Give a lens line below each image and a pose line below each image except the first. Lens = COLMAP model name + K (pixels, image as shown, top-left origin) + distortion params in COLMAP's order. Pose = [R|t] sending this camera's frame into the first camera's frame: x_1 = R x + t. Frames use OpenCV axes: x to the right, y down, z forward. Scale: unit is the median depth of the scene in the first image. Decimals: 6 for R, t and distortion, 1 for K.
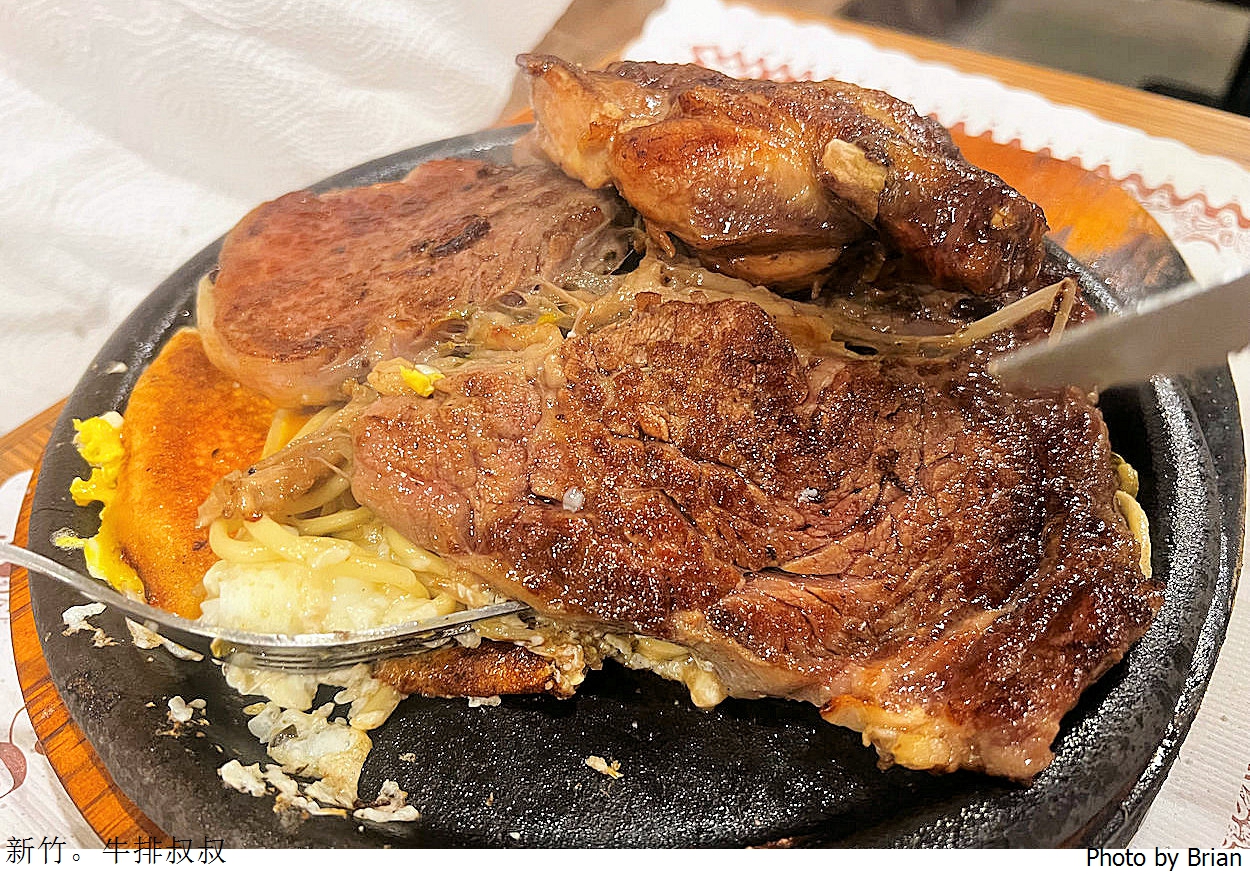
lens RADIAL K [[953.4, 0, 624.6], [0, 953.4, 426.8], [0, 0, 1]] dist [-0.012628, -0.015160]
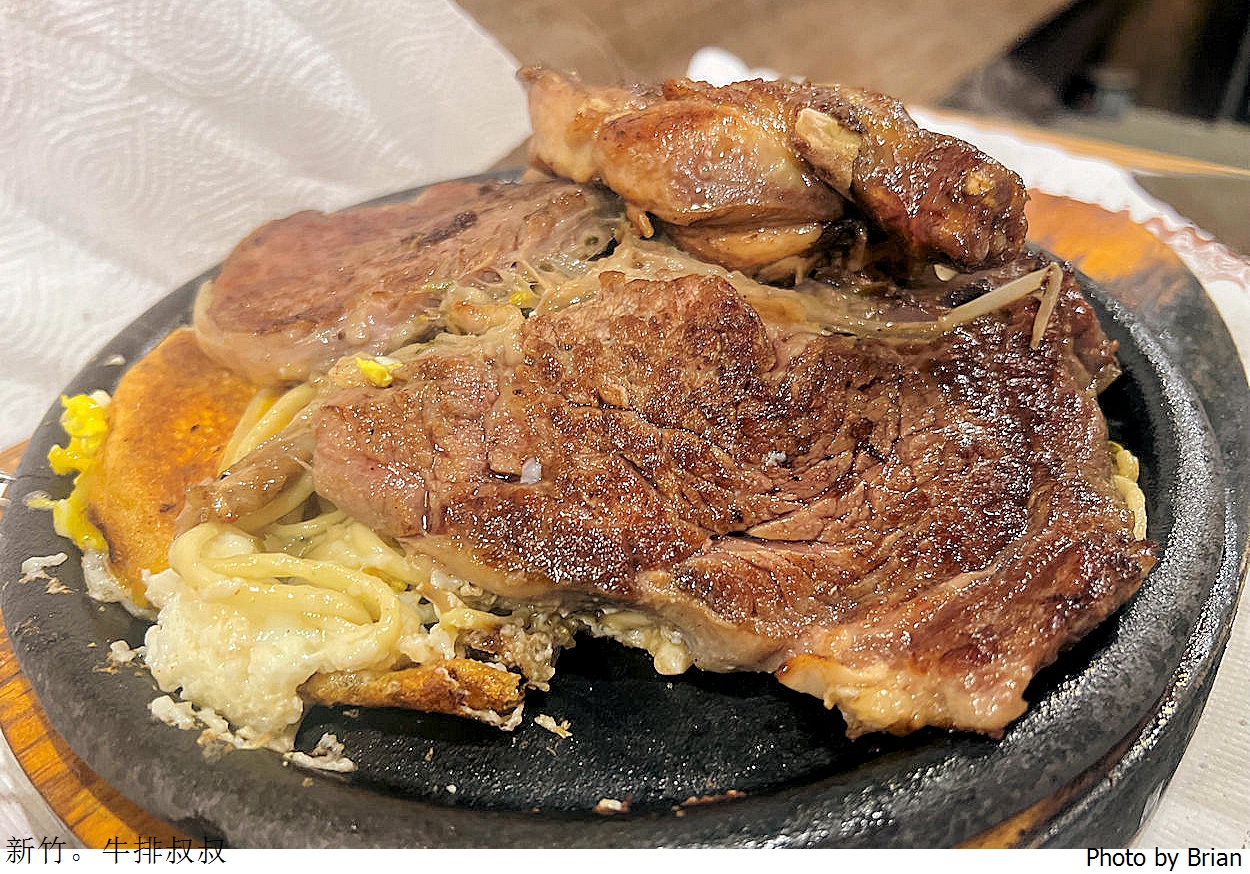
lens RADIAL K [[953.4, 0, 623.3], [0, 953.4, 445.0], [0, 0, 1]] dist [-0.012628, -0.015160]
pose [[0.998443, 0.011611, -0.054568, 0.086130], [-0.016928, 0.995041, -0.098016, 0.151322], [0.053159, 0.098787, 0.993688, 0.030622]]
